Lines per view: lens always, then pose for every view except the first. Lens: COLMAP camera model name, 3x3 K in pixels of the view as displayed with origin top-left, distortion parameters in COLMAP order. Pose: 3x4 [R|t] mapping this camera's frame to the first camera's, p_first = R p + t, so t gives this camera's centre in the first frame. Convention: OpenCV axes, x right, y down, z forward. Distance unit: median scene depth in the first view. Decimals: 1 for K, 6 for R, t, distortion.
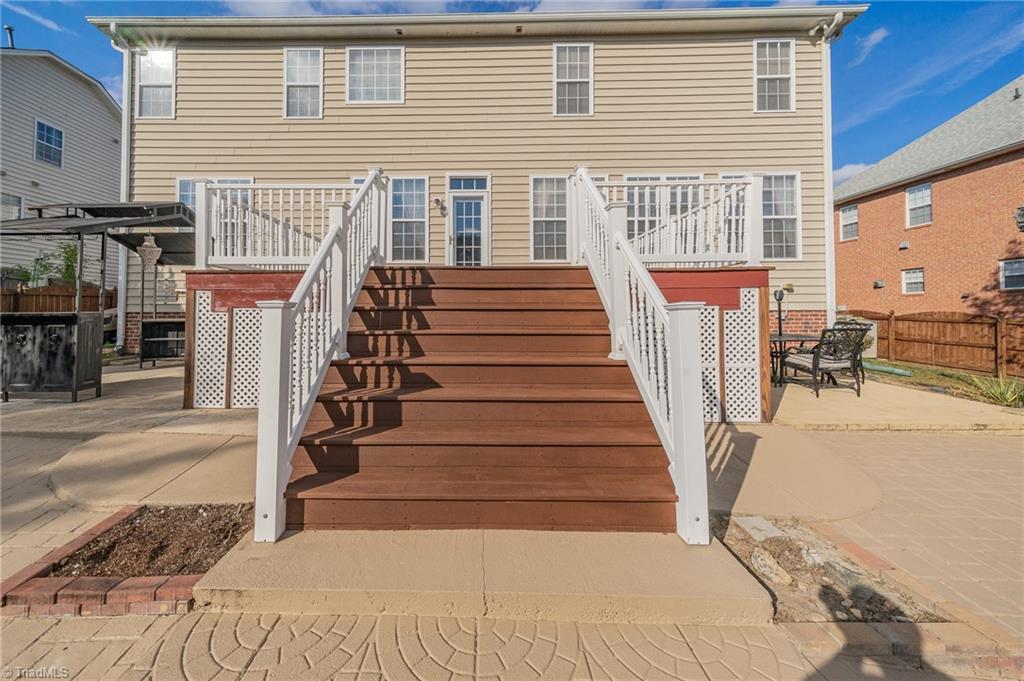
lens RADIAL K [[353.2, 0, 471.7], [0, 353.2, 307.6], [0, 0, 1]] dist [0.008463, -0.000035]
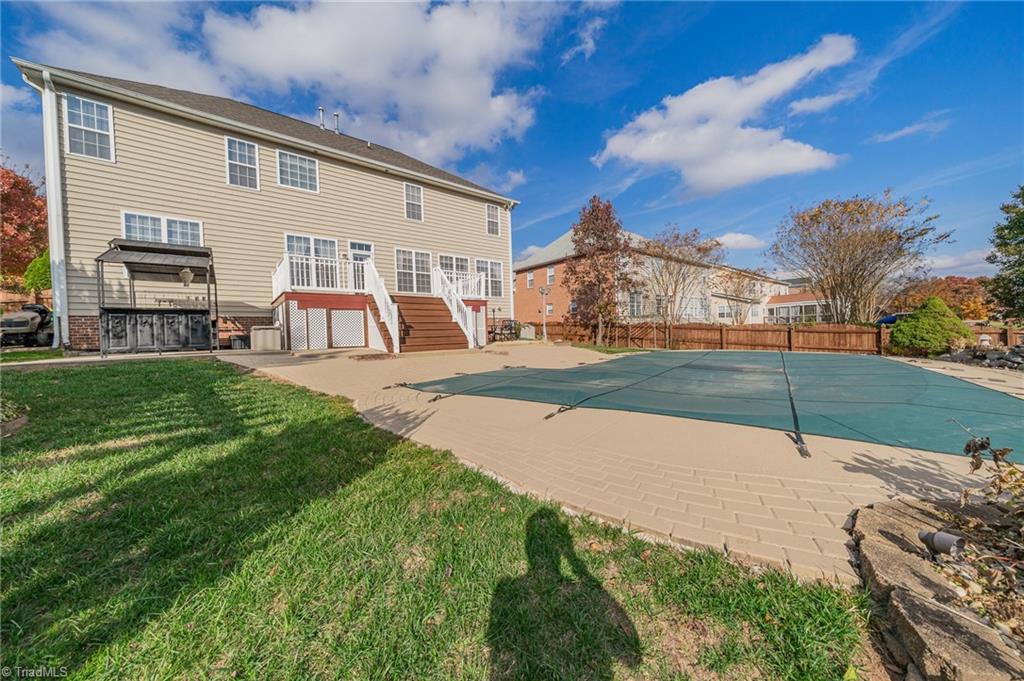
lens RADIAL K [[353.2, 0, 511.5], [0, 353.2, 340.8], [0, 0, 1]] dist [0.008463, -0.000035]
pose [[0.767349, -0.033769, 0.640339, -0.613005], [0.019711, 0.999383, 0.029083, 0.094724], [-0.640926, -0.009695, 0.767541, -0.920196]]
